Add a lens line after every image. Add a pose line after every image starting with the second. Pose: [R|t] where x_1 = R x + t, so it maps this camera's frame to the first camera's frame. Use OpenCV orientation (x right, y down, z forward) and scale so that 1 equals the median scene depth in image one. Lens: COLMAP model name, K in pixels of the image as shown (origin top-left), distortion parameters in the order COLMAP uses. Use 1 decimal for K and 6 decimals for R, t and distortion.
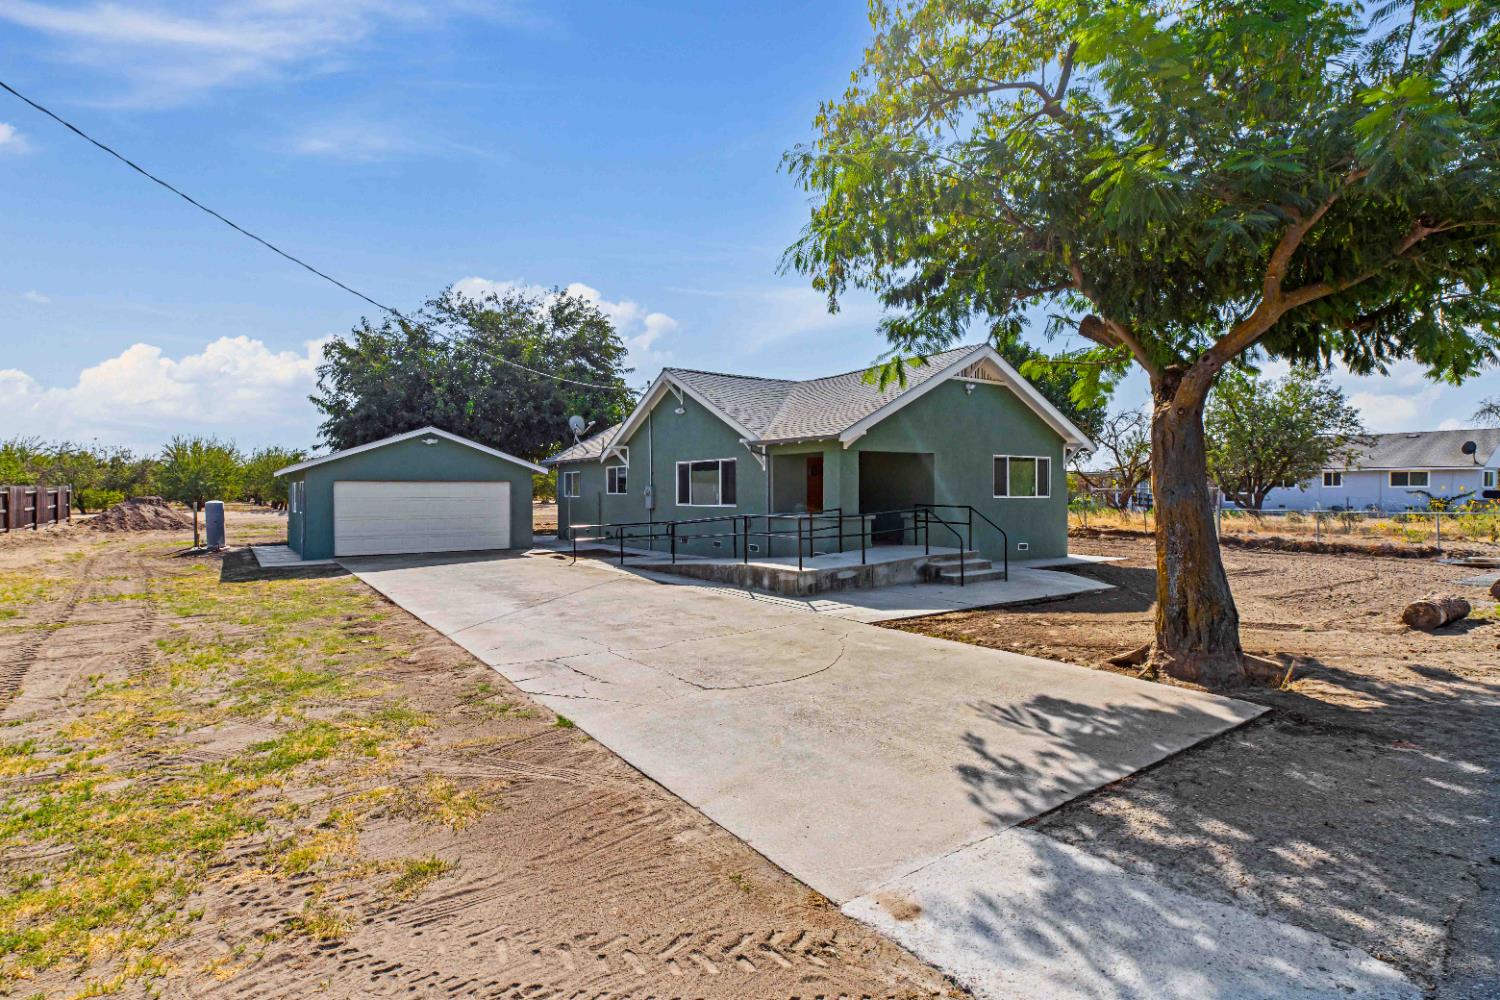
lens RADIAL K [[690.8, 0, 752.5], [0, 690.8, 497.4], [0, 0, 1]] dist [0.001002, -0.000329]
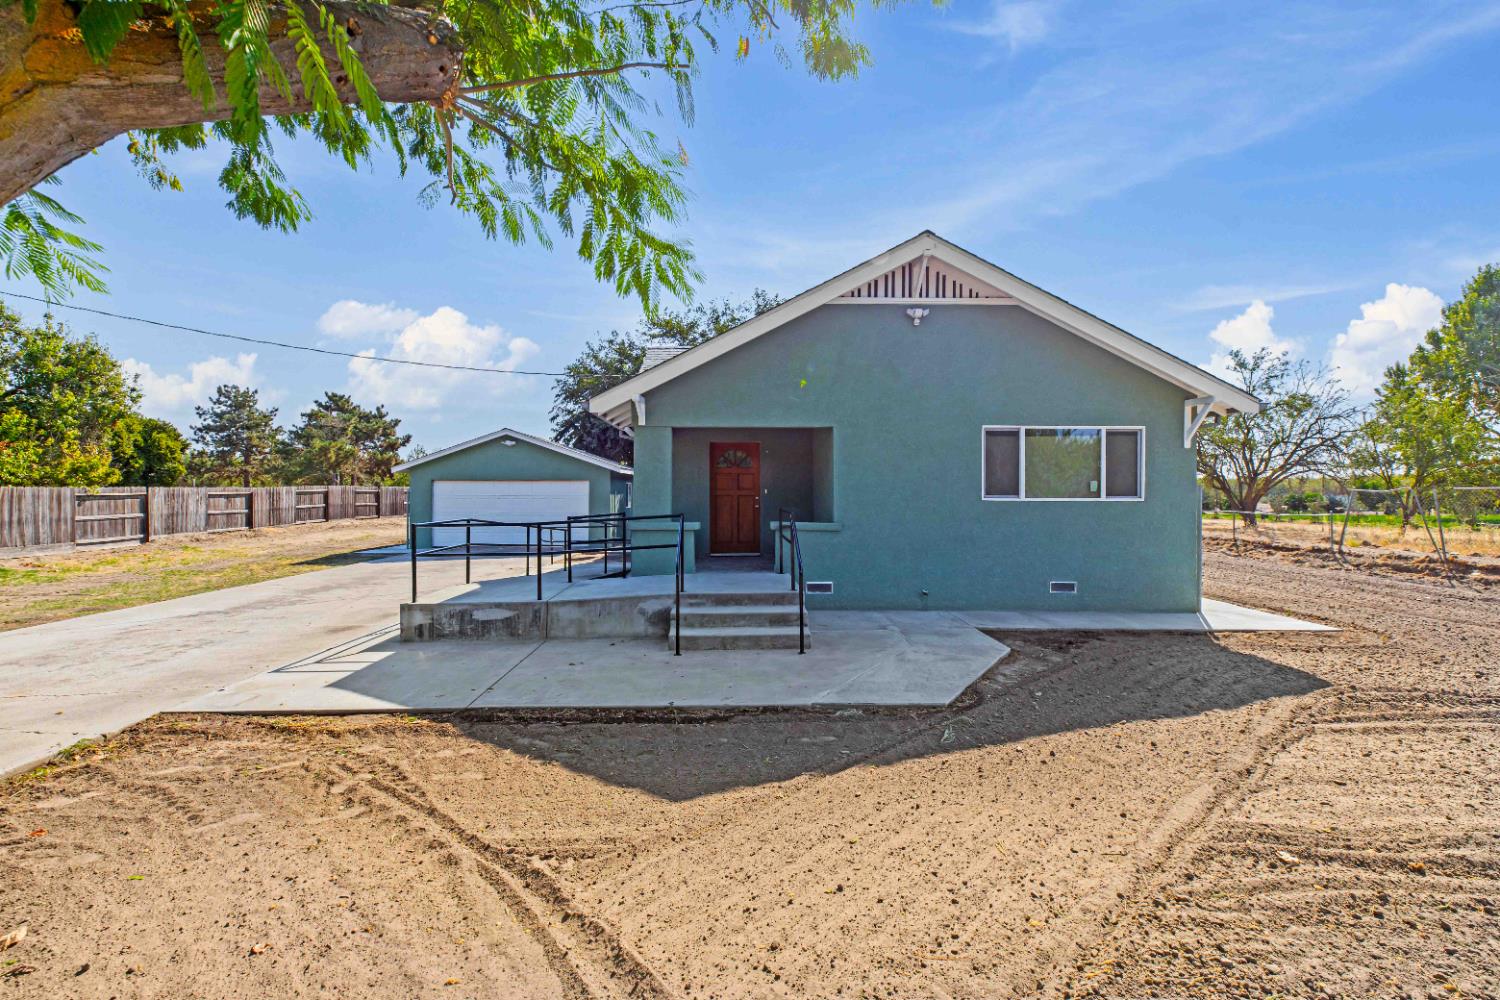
lens RADIAL K [[690.8, 0, 750.1], [0, 690.8, 500.2], [0, 0, 1]] dist [0.001002, -0.000329]
pose [[0.826195, 0.007209, -0.563338, 0.511929], [-0.001228, 0.999939, 0.010996, -0.005724], [0.563383, -0.008393, 0.826153, 0.412261]]
